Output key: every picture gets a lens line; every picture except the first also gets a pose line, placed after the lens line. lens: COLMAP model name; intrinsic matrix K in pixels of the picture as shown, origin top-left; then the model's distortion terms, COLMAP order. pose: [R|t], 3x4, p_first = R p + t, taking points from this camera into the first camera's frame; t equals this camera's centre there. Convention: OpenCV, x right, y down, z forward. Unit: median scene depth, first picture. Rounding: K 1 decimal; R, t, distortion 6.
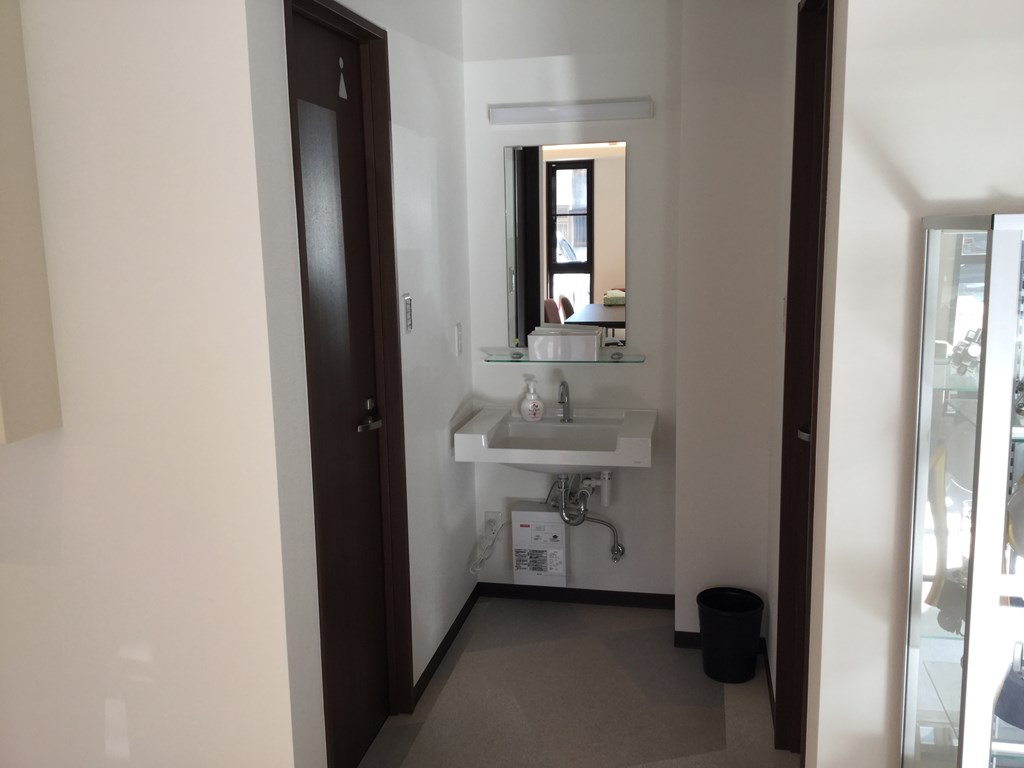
lens RADIAL K [[917.1, 0, 508.5], [0, 917.1, 385.2], [0, 0, 1]] dist [0.086166, -0.166901]
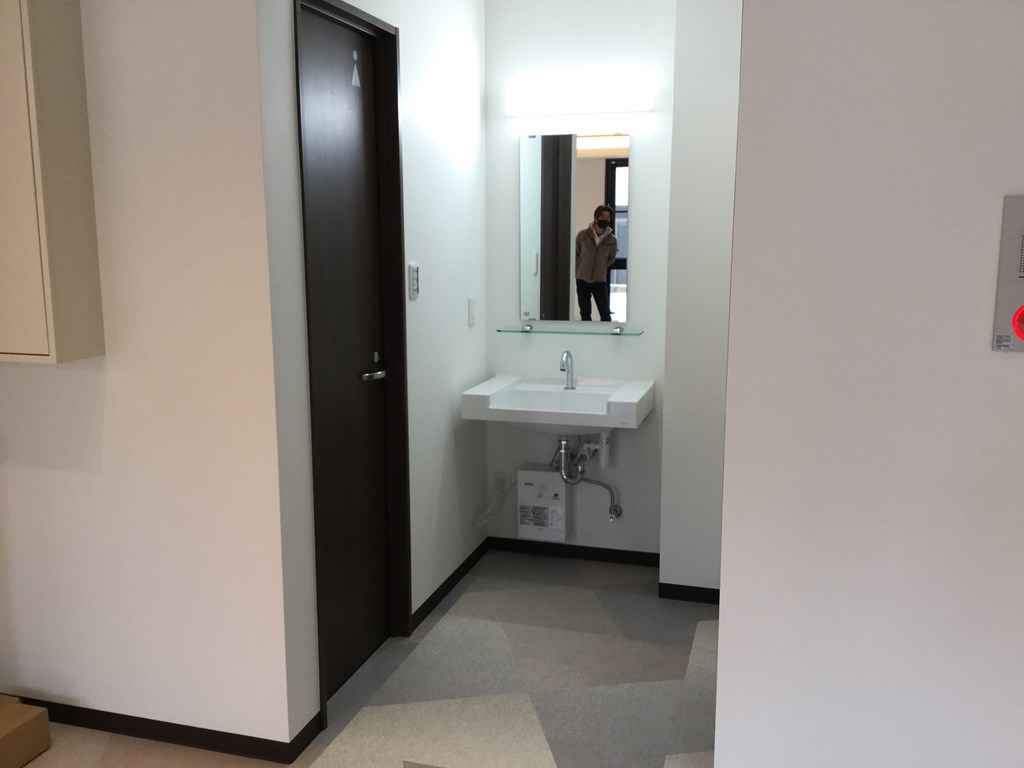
lens RADIAL K [[917.1, 0, 508.5], [0, 917.1, 385.2], [0, 0, 1]] dist [0.086166, -0.166901]
pose [[0.996676, 0.032431, -0.074730, 0.071158], [-0.032384, 0.999474, 0.001837, 0.034743], [0.074750, 0.000589, 0.997202, -0.086487]]
